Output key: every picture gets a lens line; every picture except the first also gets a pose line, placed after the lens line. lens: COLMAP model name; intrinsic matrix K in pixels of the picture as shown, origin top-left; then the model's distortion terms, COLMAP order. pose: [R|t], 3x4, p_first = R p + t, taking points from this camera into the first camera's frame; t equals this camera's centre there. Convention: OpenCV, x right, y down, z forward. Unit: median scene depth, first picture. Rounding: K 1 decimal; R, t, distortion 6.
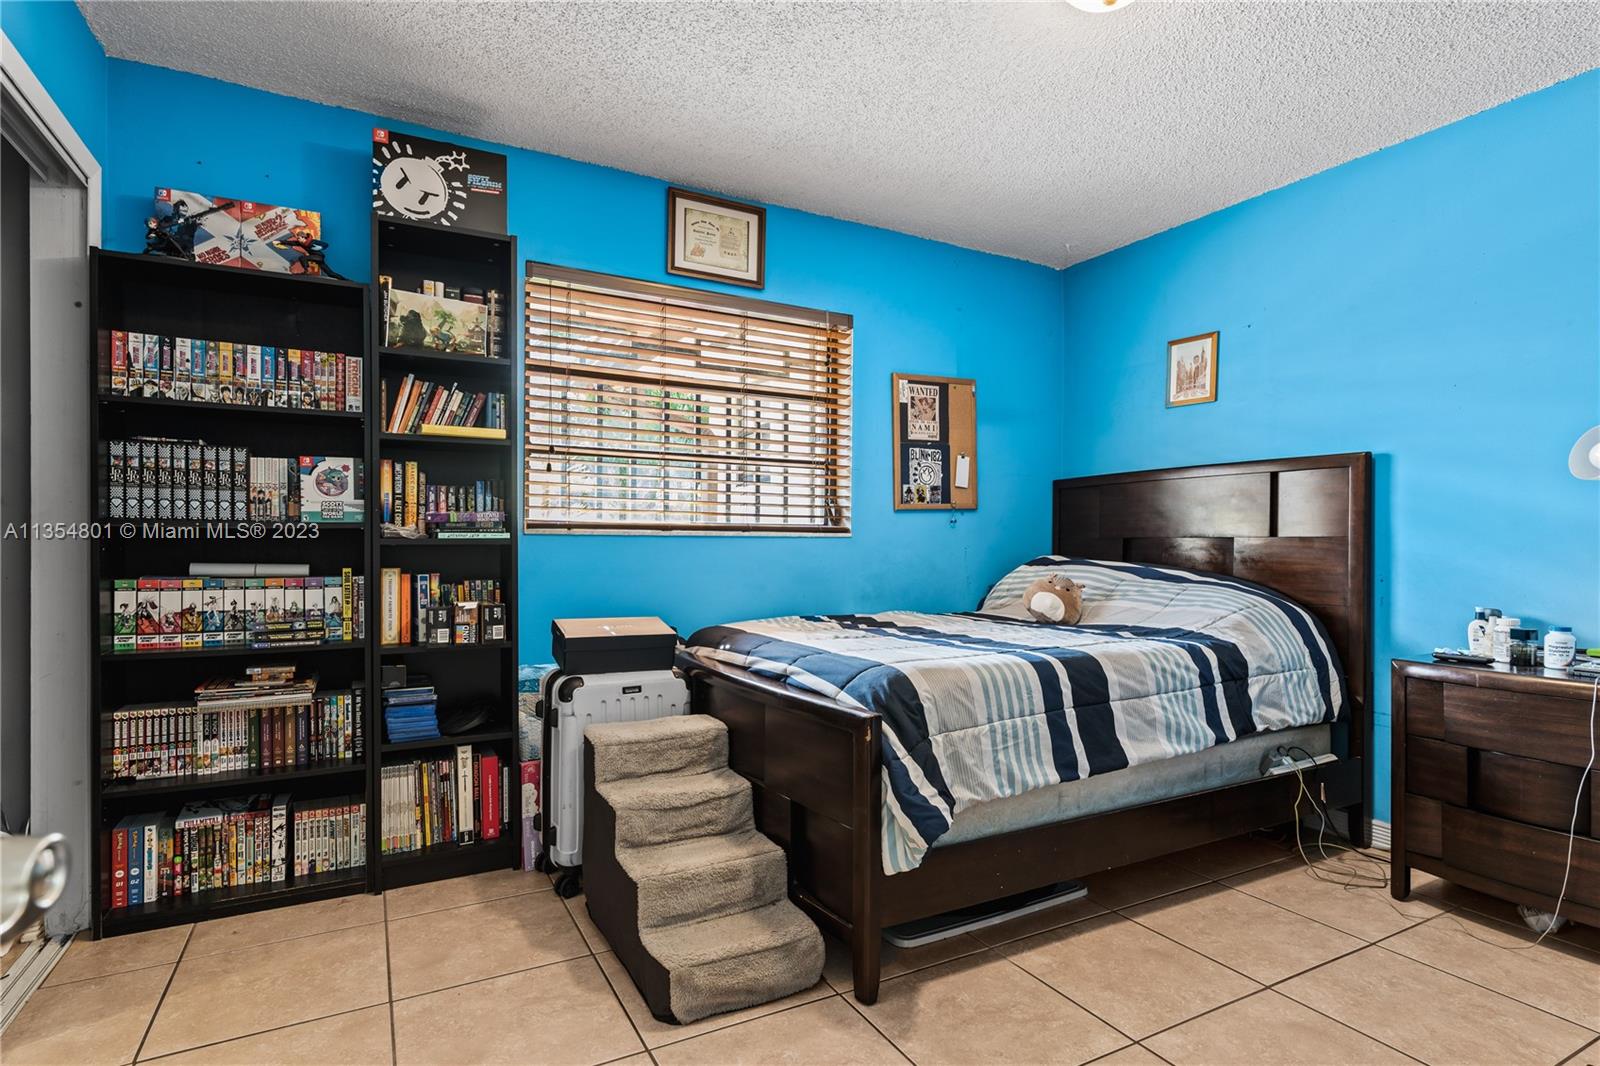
lens RADIAL K [[805.6, 0, 799.6], [0, 805.6, 550.6], [0, 0, 1]] dist [-0.000790, 0.000544]
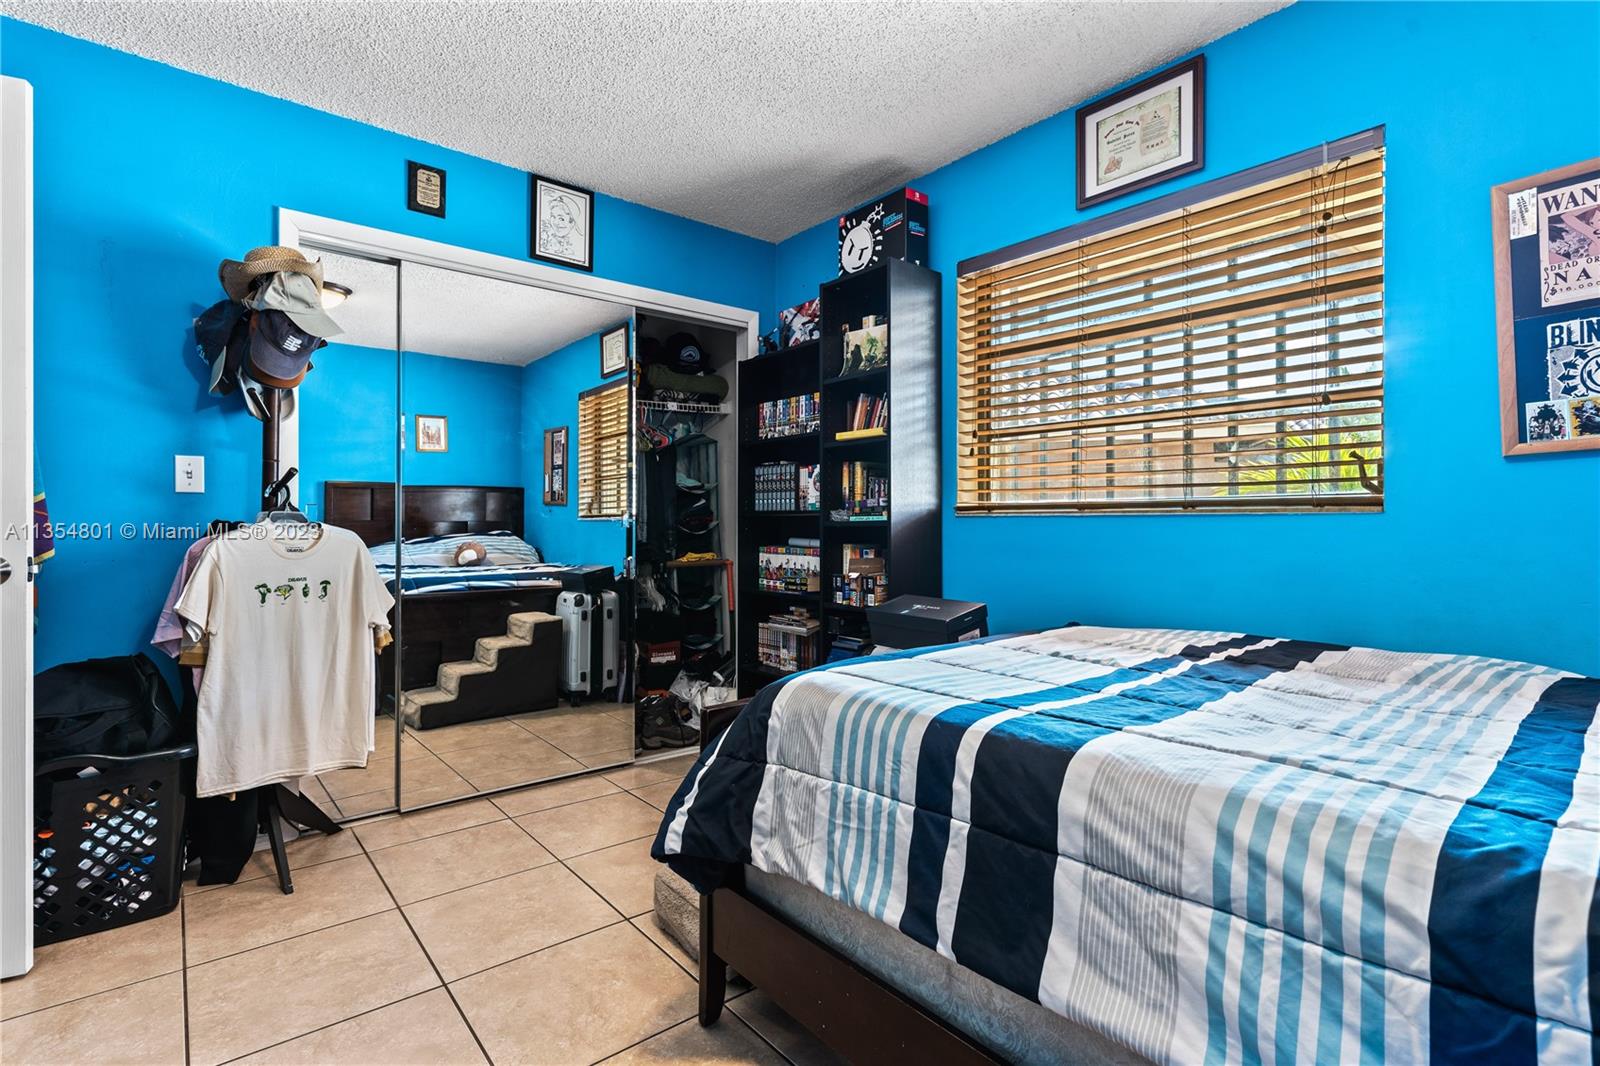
lens RADIAL K [[763.2, 0, 803.2], [0, 763.2, 524.5], [0, 0, 1]] dist [-0.000215, 0.000605]
pose [[0.201832, -0.005438, -0.979405, 0.692150], [-0.012336, 0.999891, -0.008094, 0.001048], [0.979343, 0.013716, 0.201743, 0.667948]]
